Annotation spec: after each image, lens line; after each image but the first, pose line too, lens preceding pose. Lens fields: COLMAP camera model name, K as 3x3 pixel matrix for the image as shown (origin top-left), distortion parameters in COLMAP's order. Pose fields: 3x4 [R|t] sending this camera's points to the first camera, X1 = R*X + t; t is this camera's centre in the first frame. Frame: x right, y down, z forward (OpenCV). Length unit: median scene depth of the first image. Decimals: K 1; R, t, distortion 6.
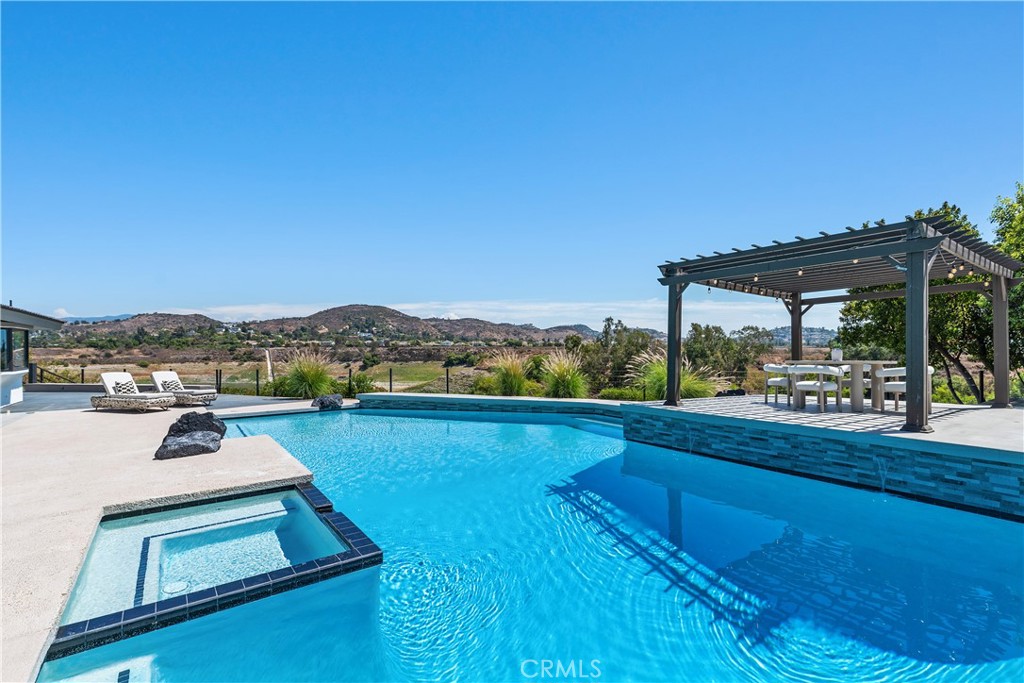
lens RADIAL K [[459.7, 0, 512.6], [0, 459.7, 355.3], [0, 0, 1]] dist [0.000829, 0.000202]
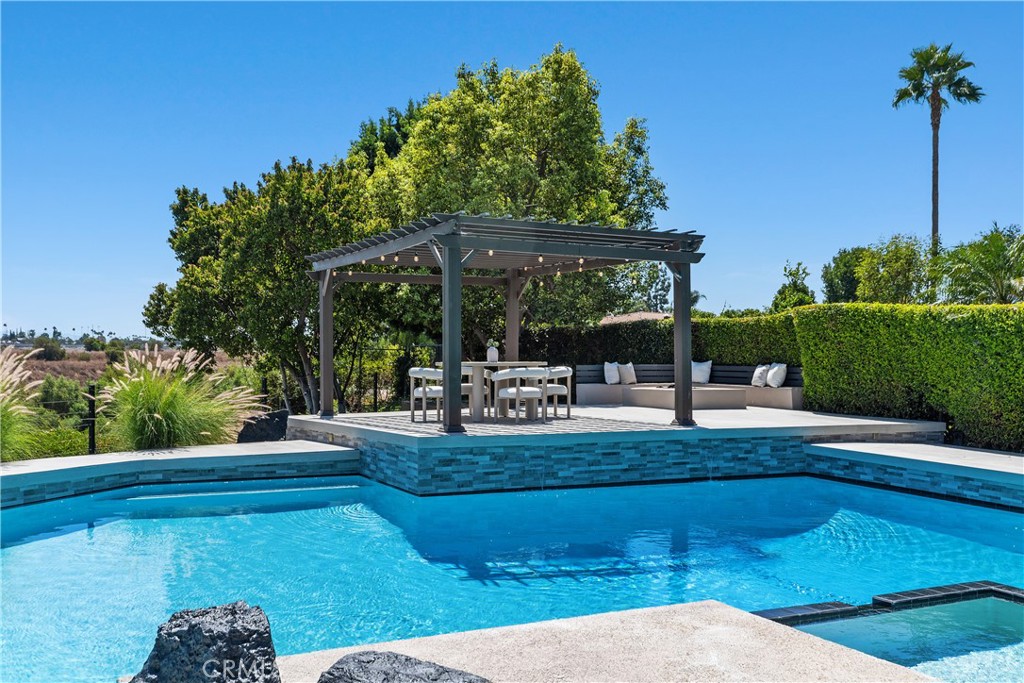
lens RADIAL K [[1041.9, 0, 512.0], [0, 1041.9, 341.5], [0, 0, 1]] dist [0.004909, -0.006866]
pose [[0.133676, 0.008066, 0.990992, -1.386379], [-0.007702, 0.999945, -0.007100, -0.012769], [-0.990995, -0.006684, 0.133731, 0.896479]]
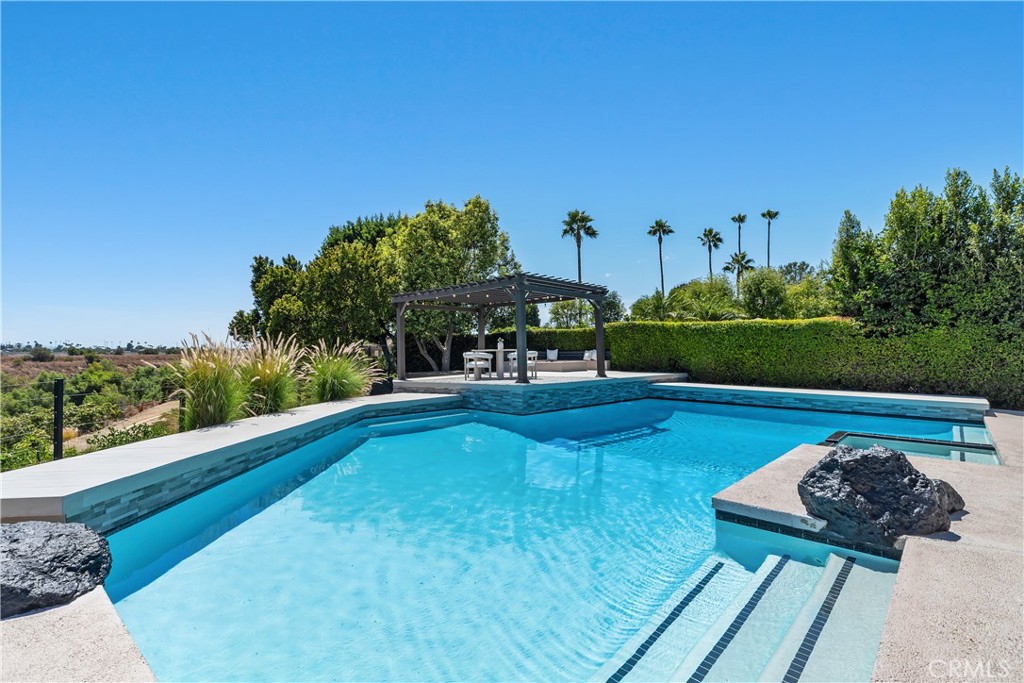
lens RADIAL K [[506.7, 0, 512.0], [0, 506.7, 341.5], [0, 0, 1]] dist [0.000526, 0.000475]
pose [[-0.212266, 0.017849, 0.977049, -1.298281], [0.006190, 0.999838, -0.016920, 0.019920], [-0.977192, 0.002456, -0.212342, 1.662545]]
